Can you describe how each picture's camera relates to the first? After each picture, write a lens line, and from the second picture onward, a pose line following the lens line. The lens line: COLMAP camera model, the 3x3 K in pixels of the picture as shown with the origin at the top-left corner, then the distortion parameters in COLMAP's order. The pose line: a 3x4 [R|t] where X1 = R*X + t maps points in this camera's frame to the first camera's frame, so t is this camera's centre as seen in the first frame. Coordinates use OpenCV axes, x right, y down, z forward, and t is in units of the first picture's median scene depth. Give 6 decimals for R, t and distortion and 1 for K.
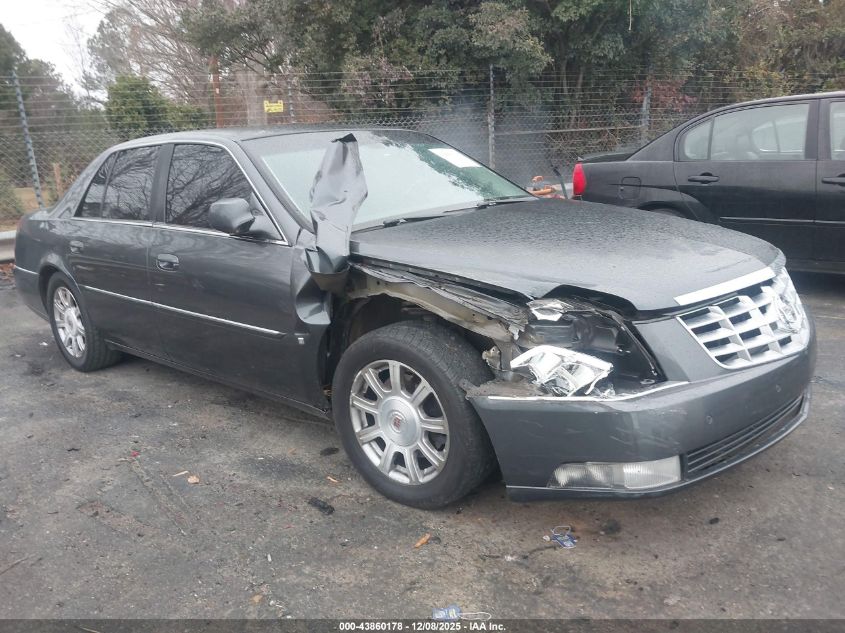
lens RADIAL K [[726.4, 0, 422.5], [0, 726.4, 316.5], [0, 0, 1]] dist [-0.005001, -0.001423]
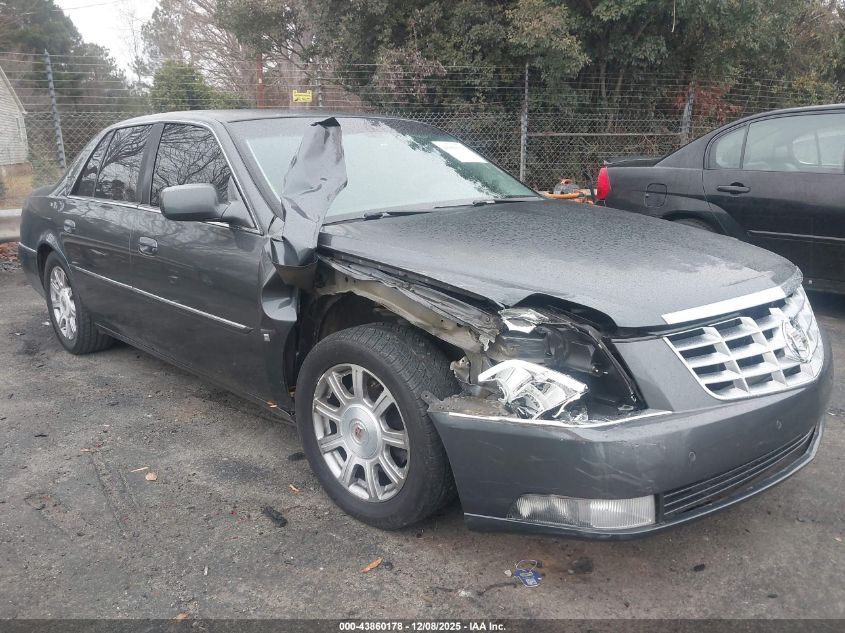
lens RADIAL K [[726.4, 0, 422.5], [0, 726.4, 316.5], [0, 0, 1]] dist [-0.005001, -0.001423]
pose [[0.997085, 0.058479, -0.049017, 0.077926], [-0.058461, 0.998288, 0.001794, -0.006620], [0.049038, 0.001077, 0.998796, 0.082287]]
